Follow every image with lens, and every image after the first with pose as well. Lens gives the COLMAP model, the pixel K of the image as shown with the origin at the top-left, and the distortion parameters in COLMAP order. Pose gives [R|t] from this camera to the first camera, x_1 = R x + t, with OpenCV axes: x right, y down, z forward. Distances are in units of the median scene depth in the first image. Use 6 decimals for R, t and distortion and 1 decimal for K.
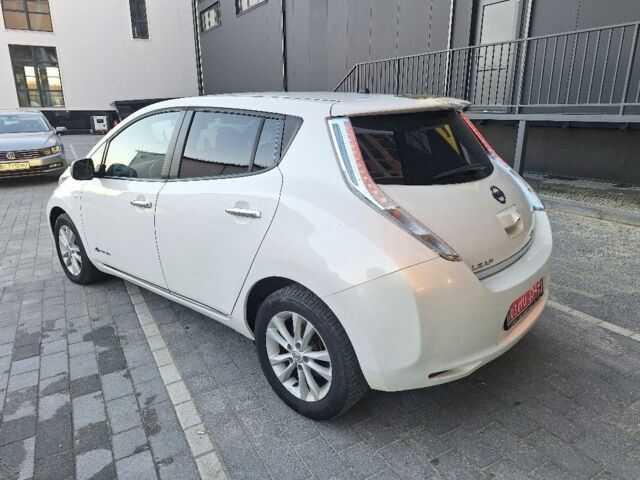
lens RADIAL K [[437.2, 0, 318.3], [0, 437.2, 235.1], [0, 0, 1]] dist [0.083546, -0.070788]
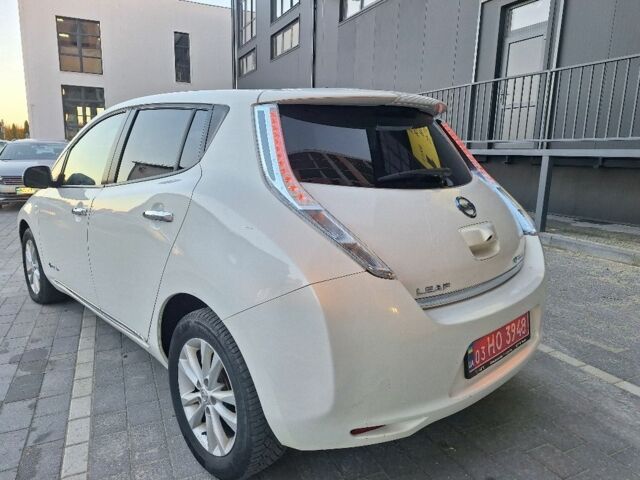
lens RADIAL K [[440.4, 0, 315.4], [0, 440.4, 237.9], [0, 0, 1]] dist [0.071970, -0.064560]
pose [[0.995753, 0.042914, -0.081454, 0.185285], [-0.050106, 0.994823, -0.088409, 0.046663], [0.077239, 0.092115, 0.992748, 0.167561]]
